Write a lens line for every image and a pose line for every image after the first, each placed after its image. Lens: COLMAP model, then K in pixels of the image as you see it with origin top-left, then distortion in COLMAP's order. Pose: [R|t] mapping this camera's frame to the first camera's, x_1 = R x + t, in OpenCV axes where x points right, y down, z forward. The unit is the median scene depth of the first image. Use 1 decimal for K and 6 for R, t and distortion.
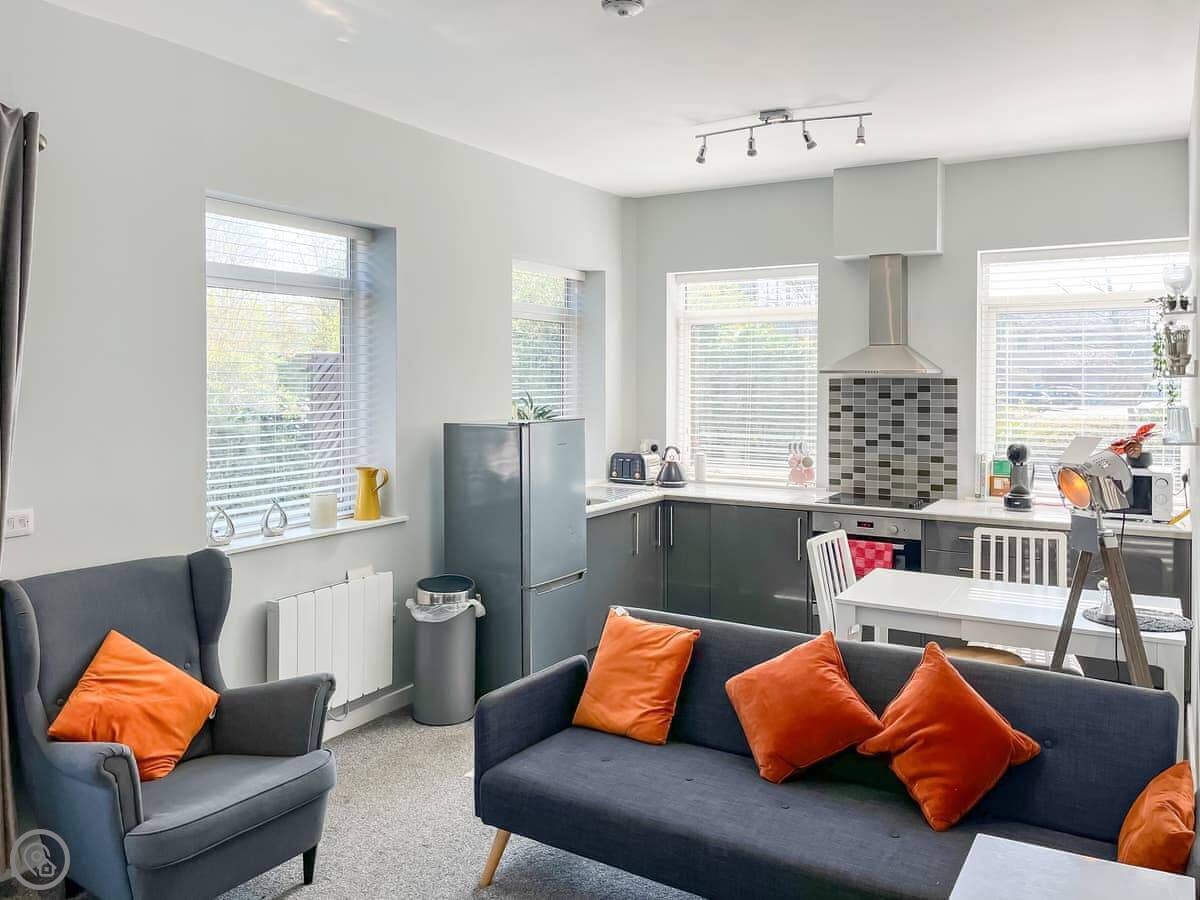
lens RADIAL K [[924.7, 0, 600.0], [0, 924.7, 450.0], [0, 0, 1]] dist [-0.000717, -0.000838]
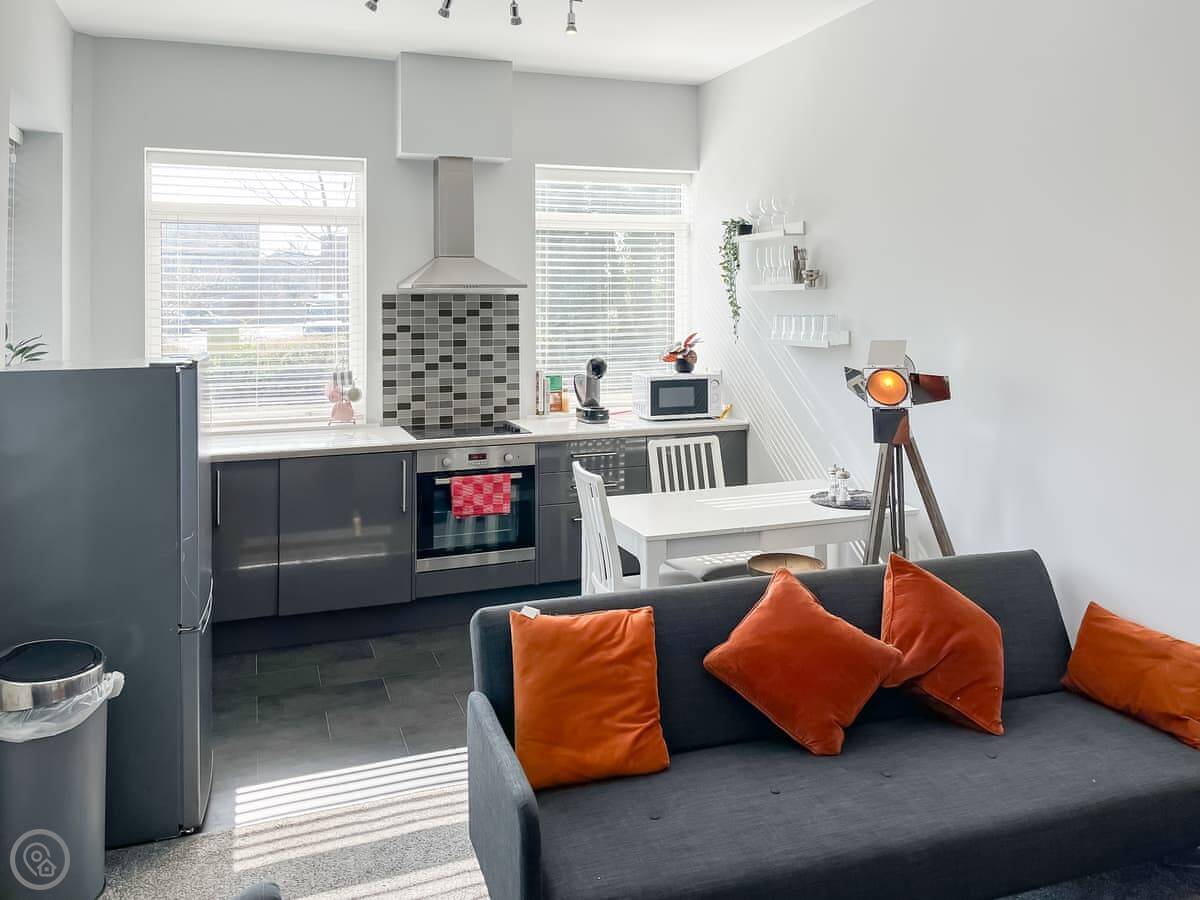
lens RADIAL K [[938.8, 0, 599.9], [0, 938.8, 336.1], [0, 0, 1]] dist [-0.001450, -0.004205]
pose [[0.613988, -0.030311, 0.788733, -0.324714], [0.065496, 0.997773, -0.012641, -0.015002], [-0.786594, 0.059420, 0.614605, 0.318265]]
